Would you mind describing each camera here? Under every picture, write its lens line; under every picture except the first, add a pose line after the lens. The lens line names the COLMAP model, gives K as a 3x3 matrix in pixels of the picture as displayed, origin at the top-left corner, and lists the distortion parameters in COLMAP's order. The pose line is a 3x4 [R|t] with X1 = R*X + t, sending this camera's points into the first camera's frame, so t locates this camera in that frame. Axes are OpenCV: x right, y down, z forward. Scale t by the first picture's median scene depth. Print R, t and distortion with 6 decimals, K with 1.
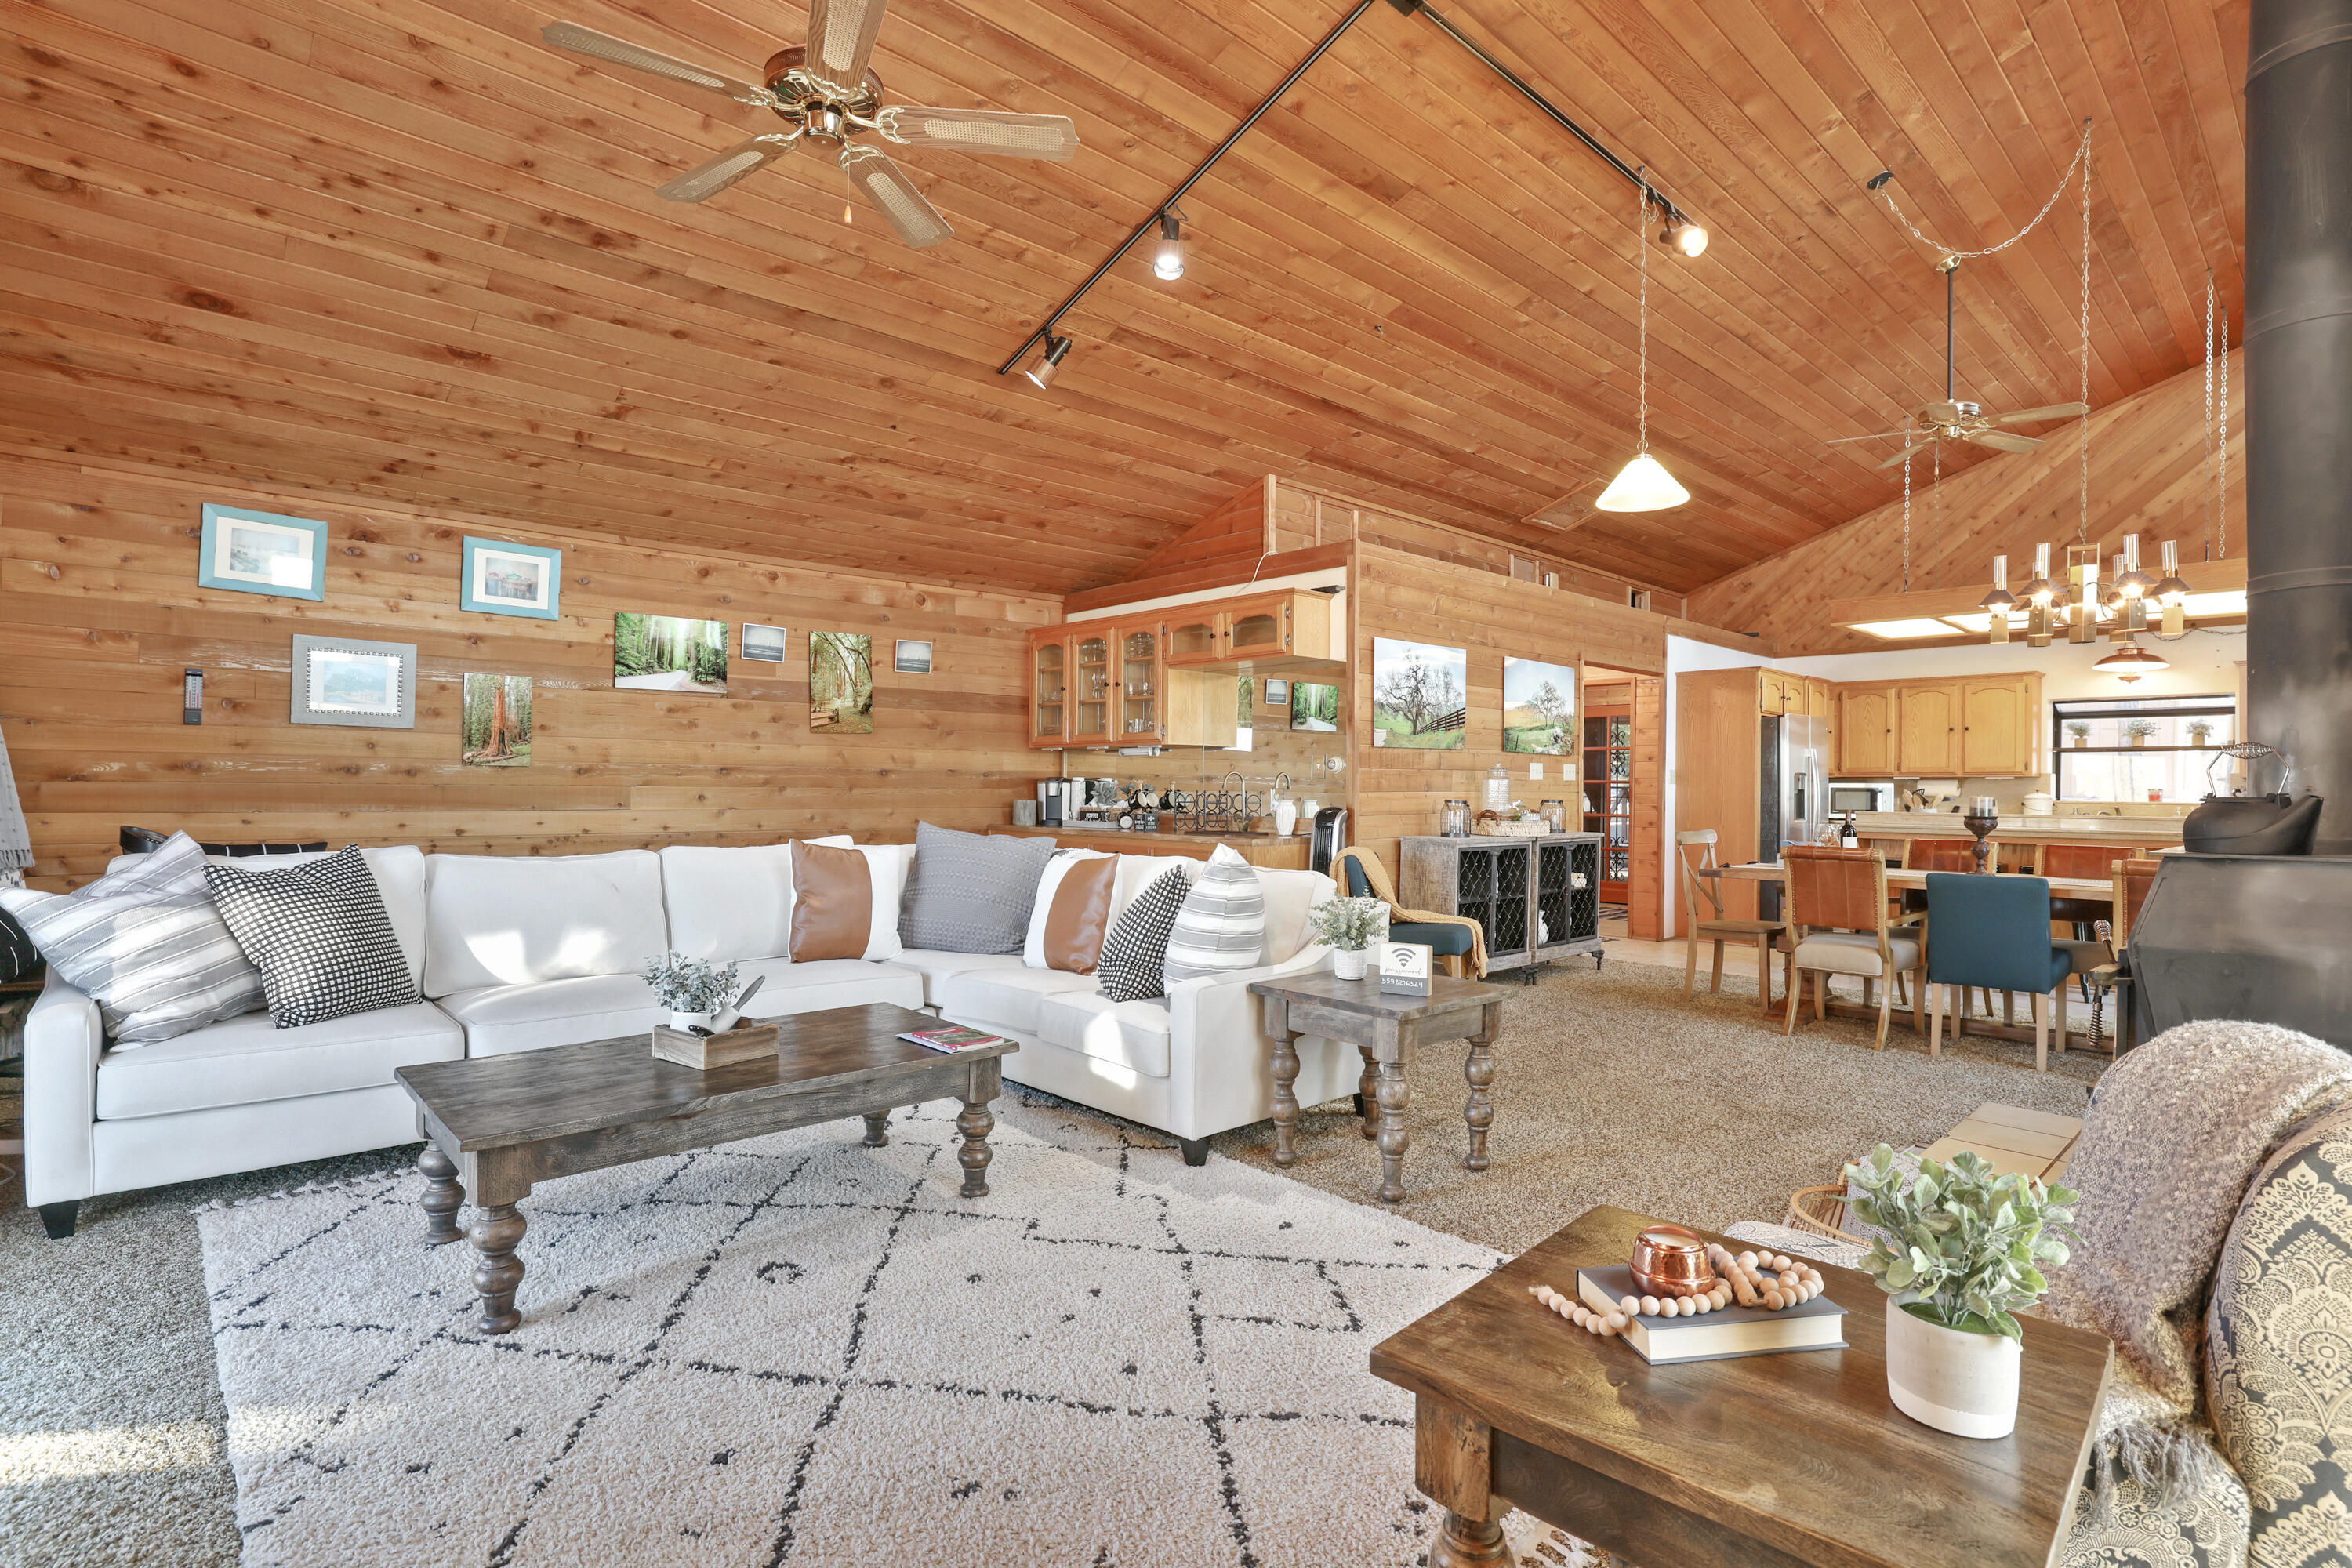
lens RADIAL K [[1131.9, 0, 1178.7], [0, 1131.9, 774.2], [0, 0, 1]] dist [-0.049462, 0.026454]
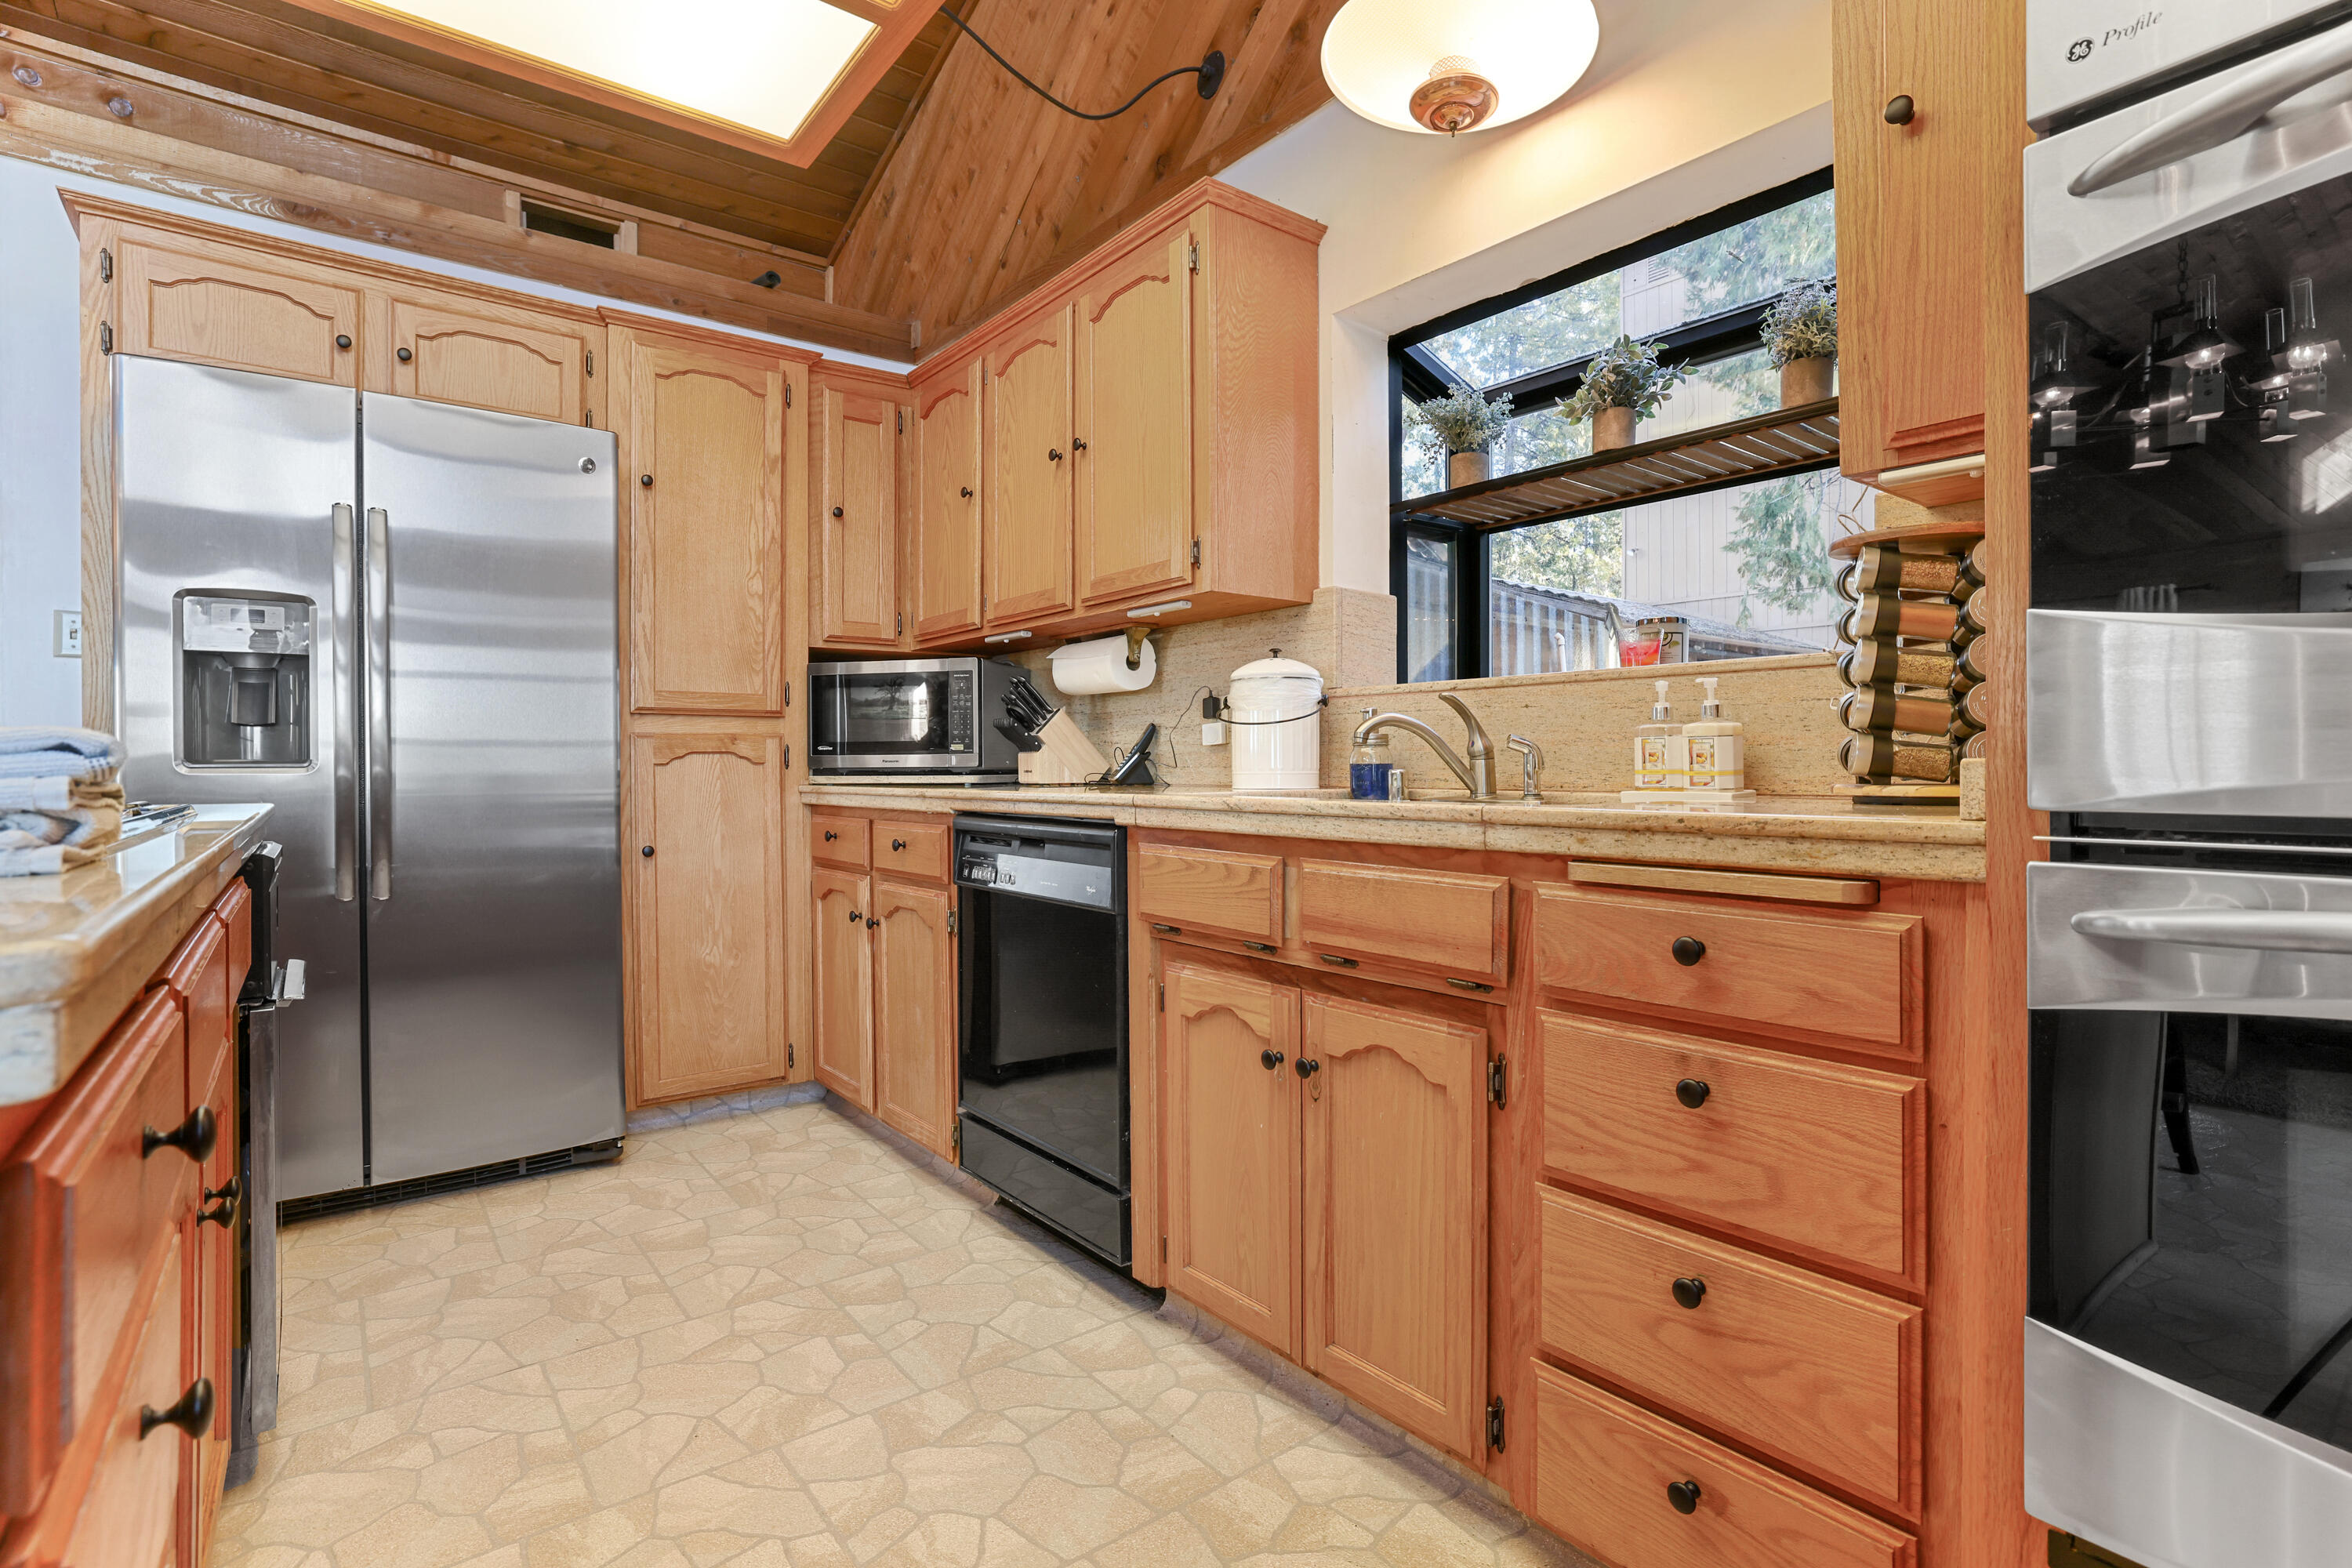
lens RADIAL K [[1131.9, 0, 1178.7], [0, 1131.9, 774.2], [0, 0, 1]] dist [-0.049462, 0.026454]
pose [[0.997646, -0.017426, -0.066325, 0.739406], [0.018642, 0.999669, 0.017749, 0.038025], [0.065993, -0.018944, 0.997640, 0.699847]]
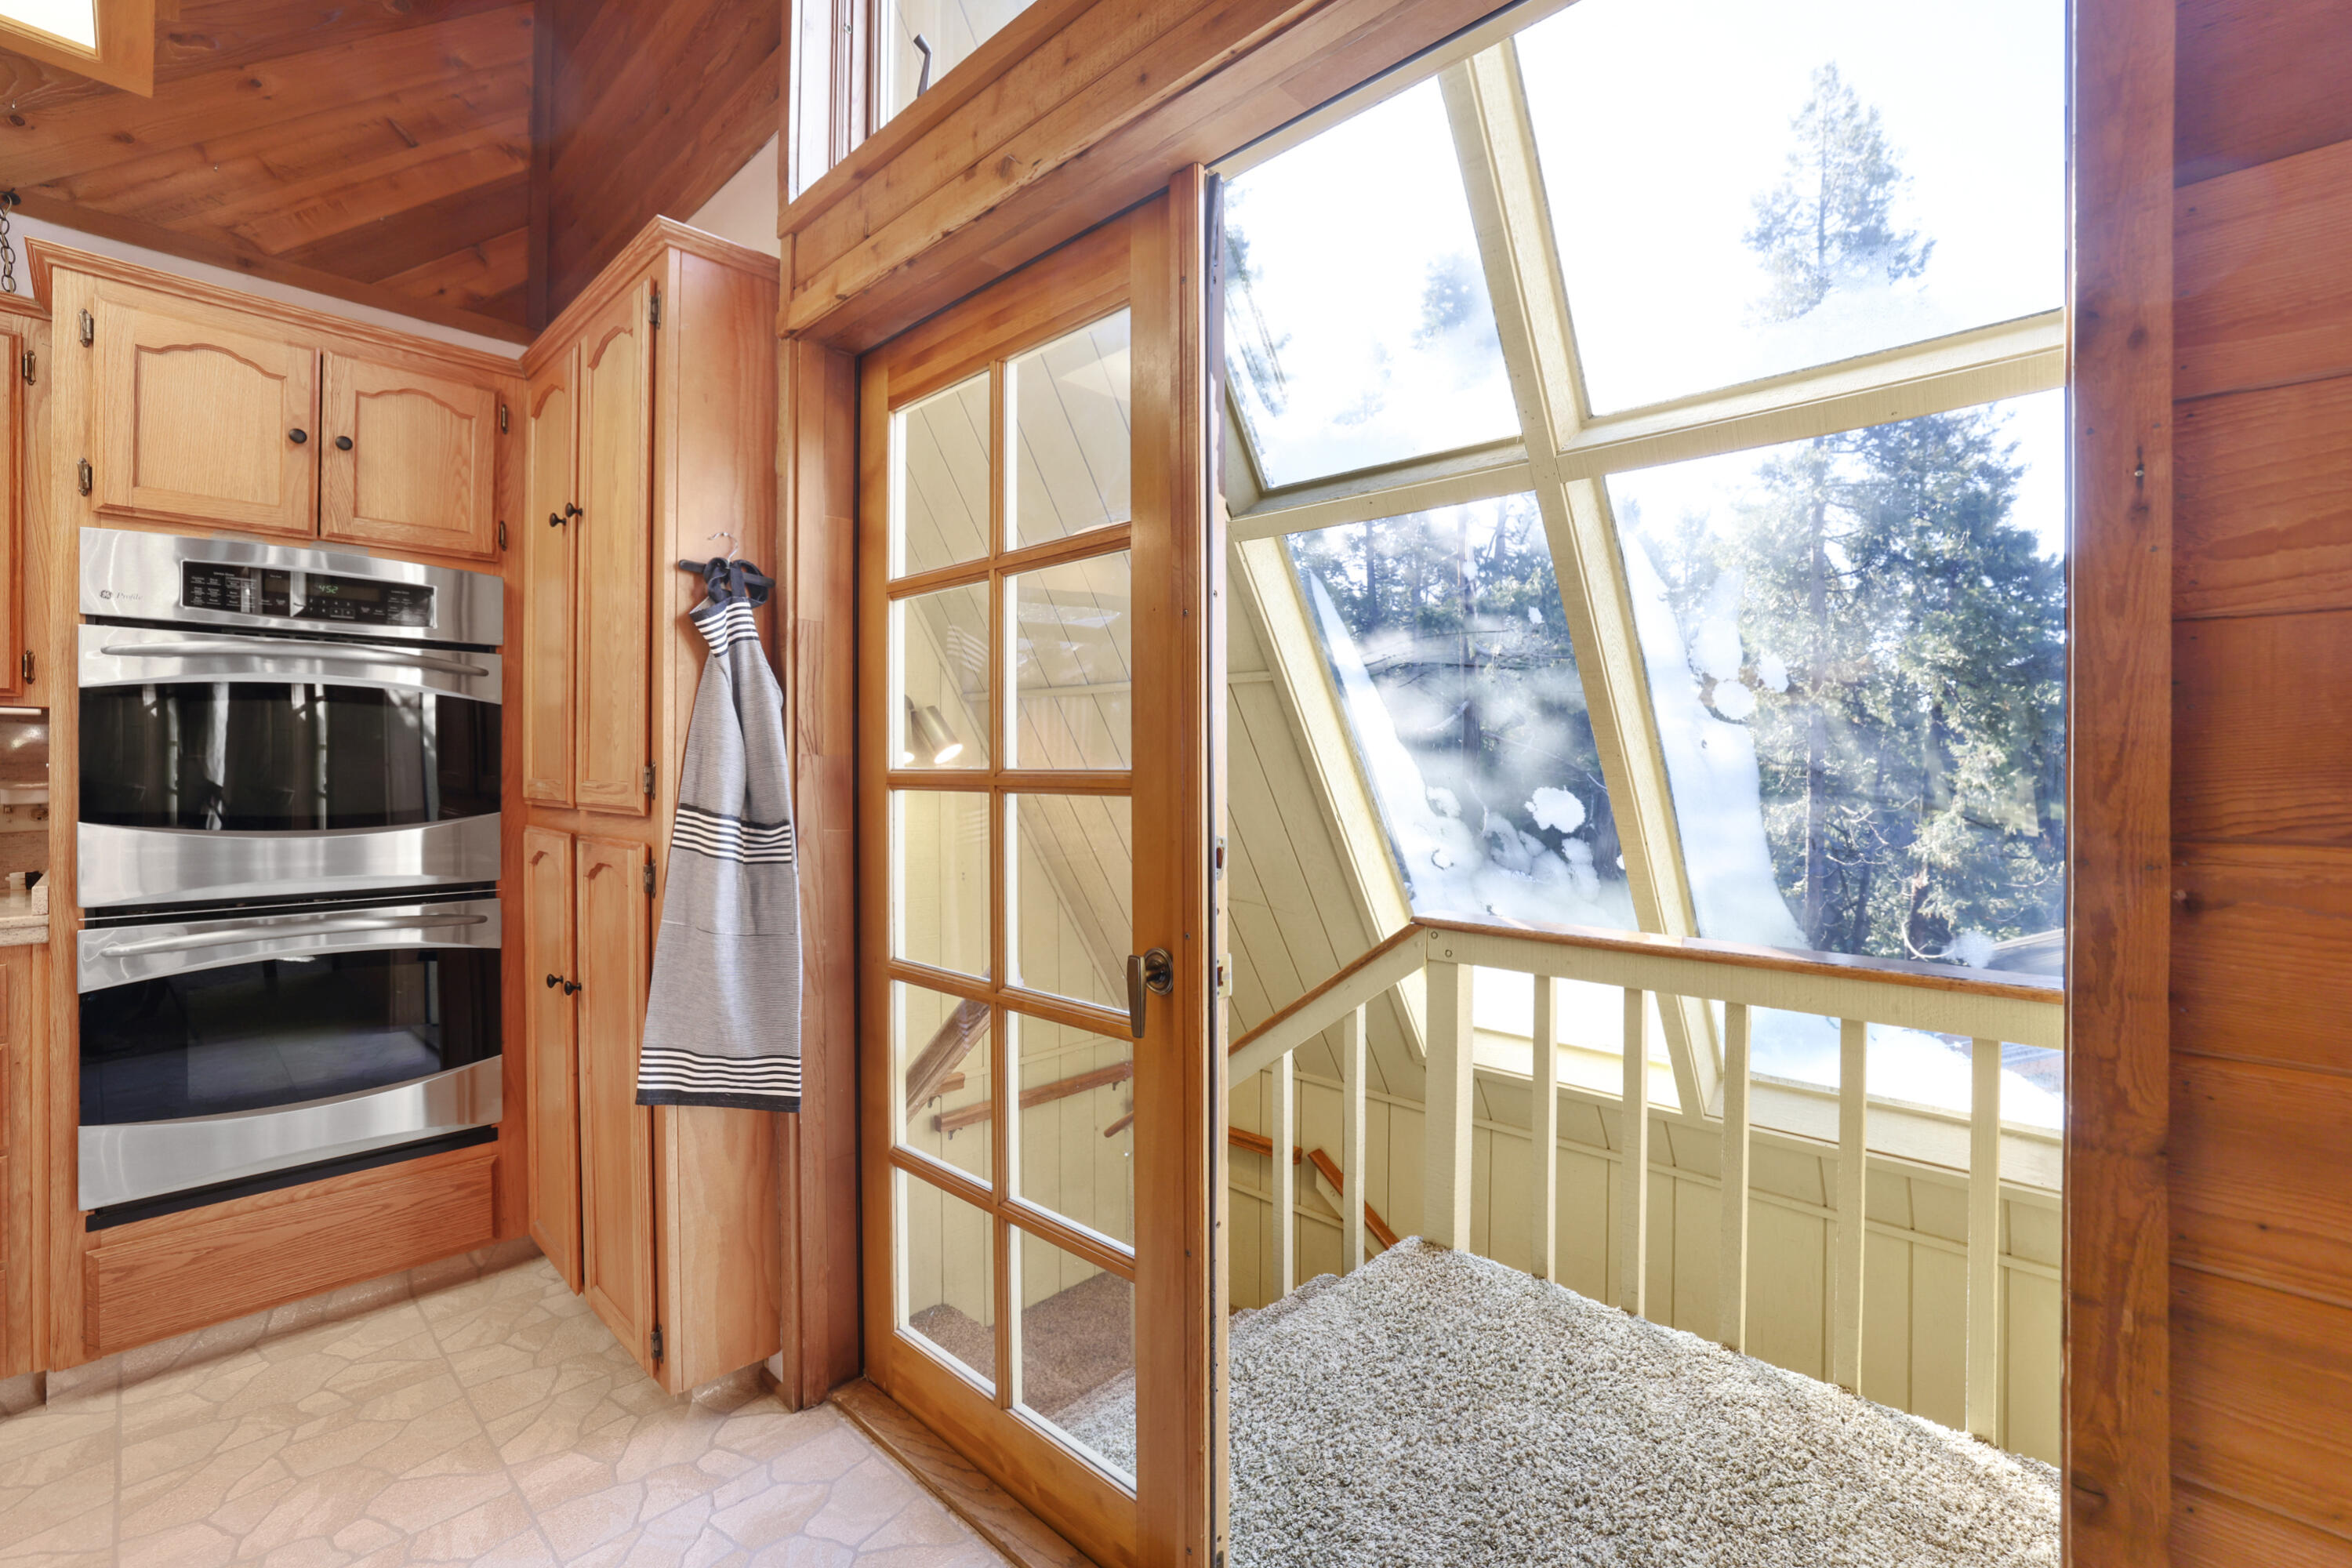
lens RADIAL K [[1005.1, 0, 1174.1], [0, 1005.1, 768.3], [0, 0, 1]] dist [-0.000007, 0.000118]
pose [[-0.081468, -0.013365, 0.996586, 0.586292], [-0.012999, 0.999839, 0.012346, 0.010464], [-0.996591, -0.011948, -0.081628, 0.596390]]
